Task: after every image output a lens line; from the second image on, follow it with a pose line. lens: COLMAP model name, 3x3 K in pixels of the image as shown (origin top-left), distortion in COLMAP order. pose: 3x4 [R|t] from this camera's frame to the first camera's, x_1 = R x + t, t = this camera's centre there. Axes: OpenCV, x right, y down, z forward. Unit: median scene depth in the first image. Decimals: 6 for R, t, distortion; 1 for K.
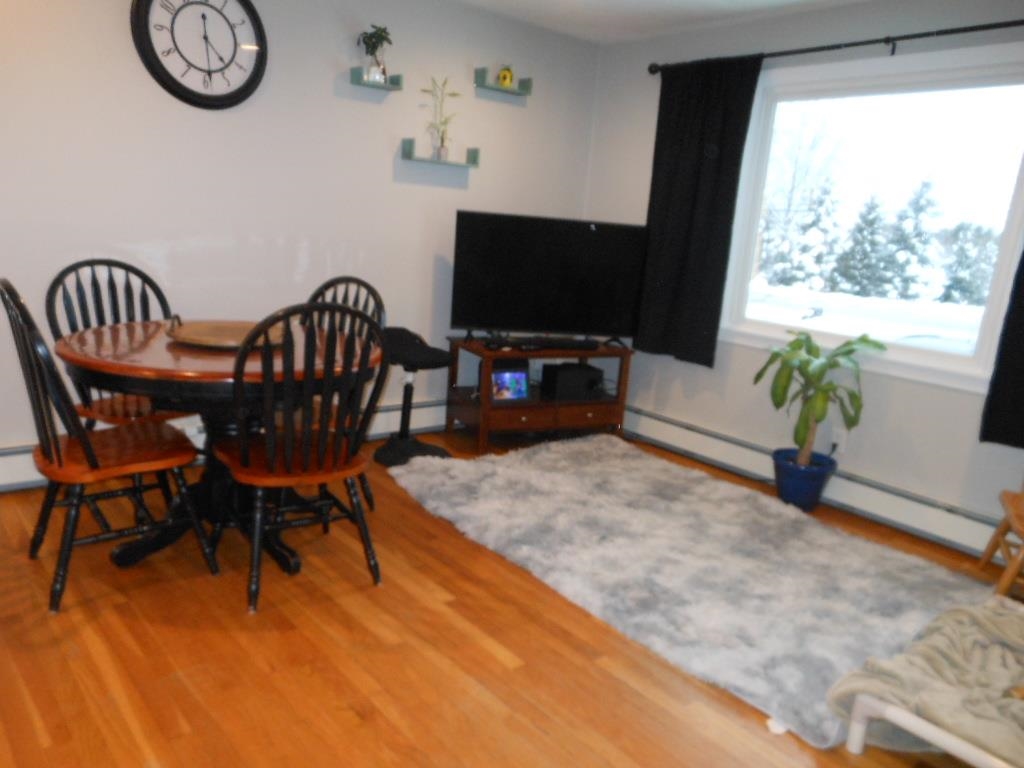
lens RADIAL K [[763.4, 0, 511.3], [0, 763.4, 430.9], [0, 0, 1]] dist [0.002156, -0.003010]
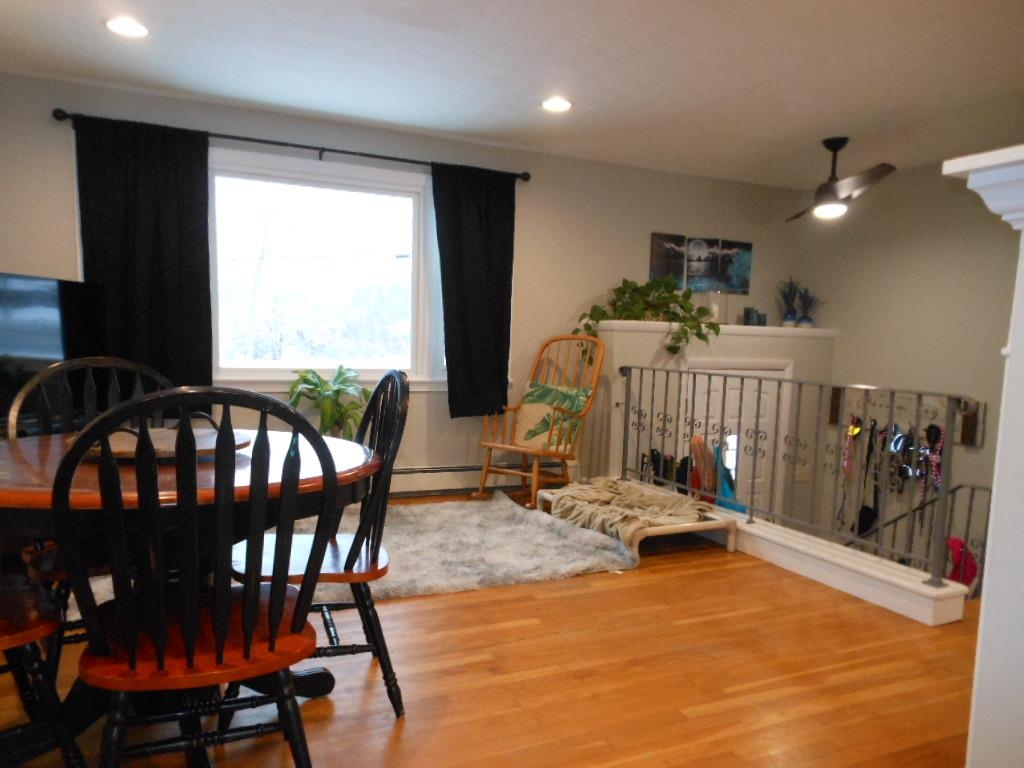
lens RADIAL K [[741.4, 0, 511.3], [0, 741.4, 438.1], [0, 0, 1]] dist [-0.004002, -0.005712]
pose [[0.245279, -0.197026, 0.949220, -0.755601], [0.248754, 0.959139, 0.134806, -0.113985], [-0.936995, 0.203057, 0.284268, 0.412542]]
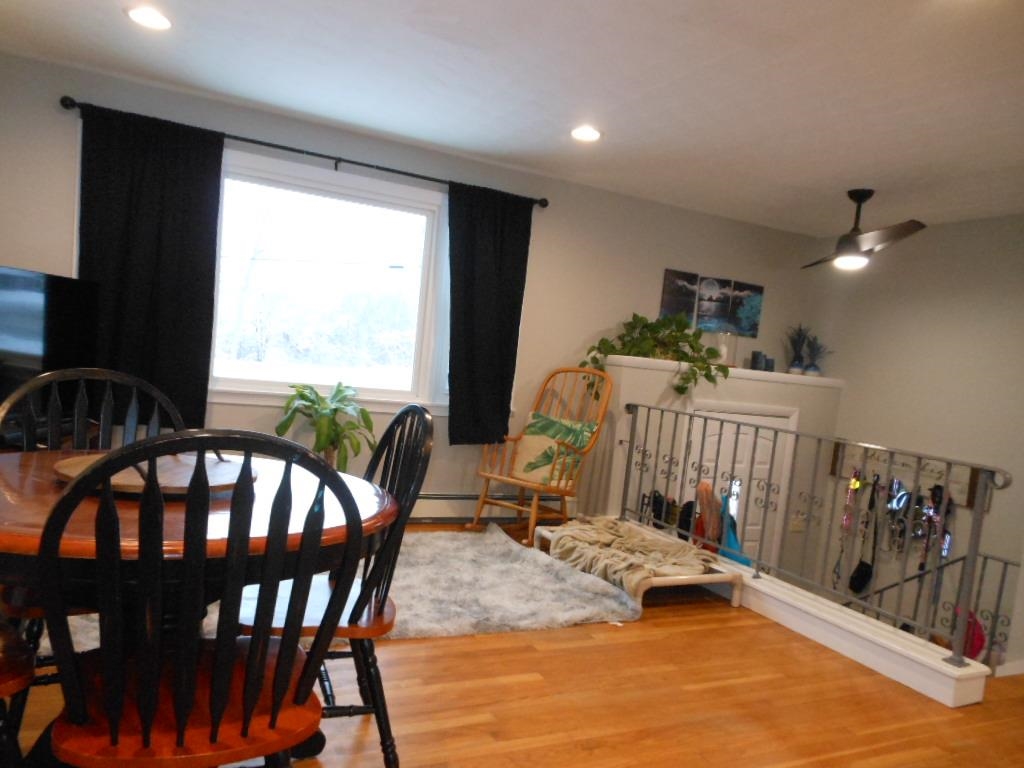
lens RADIAL K [[746.8, 0, 513.9], [0, 746.8, 433.8], [0, 0, 1]] dist [-0.004508, -0.008254]
pose [[0.230453, -0.150270, 0.961410, -0.722070], [0.177147, 0.977973, 0.110396, -0.138864], [-0.956823, 0.144870, 0.251997, 0.453594]]
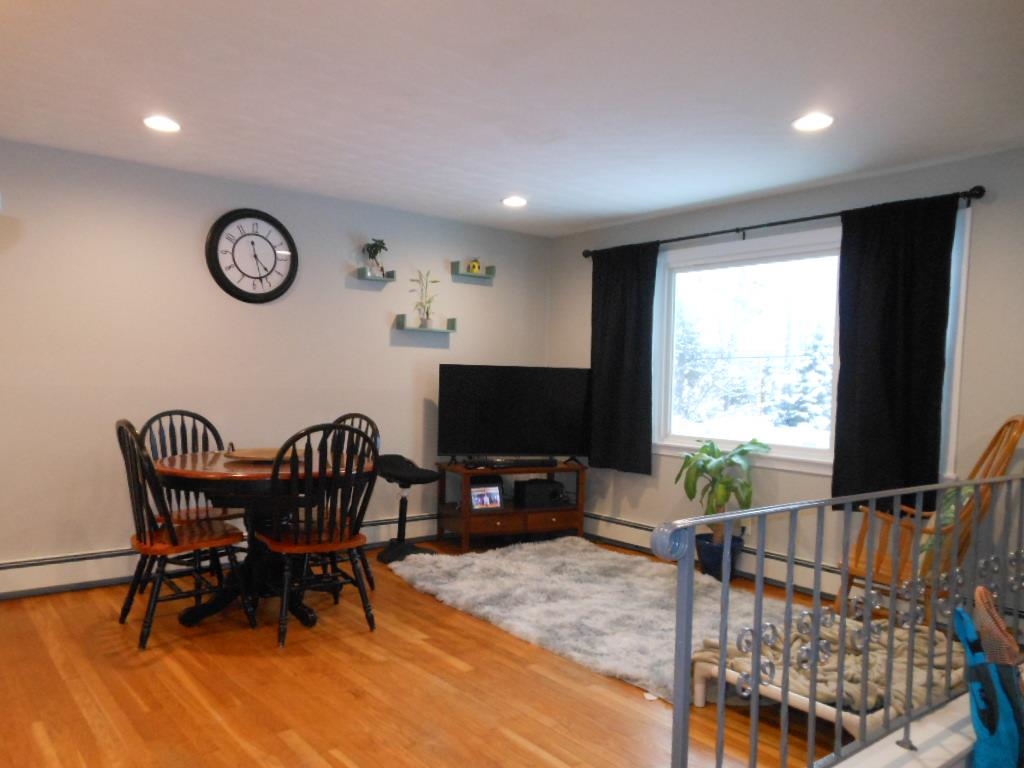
lens RADIAL K [[771.2, 0, 514.0], [0, 771.2, 421.3], [0, 0, 1]] dist [-0.028237, 0.001783]
pose [[0.998351, -0.052190, -0.023907, 0.097515], [0.045802, 0.975248, -0.216319, 0.114952], [0.034605, 0.214867, 0.976030, -0.308250]]
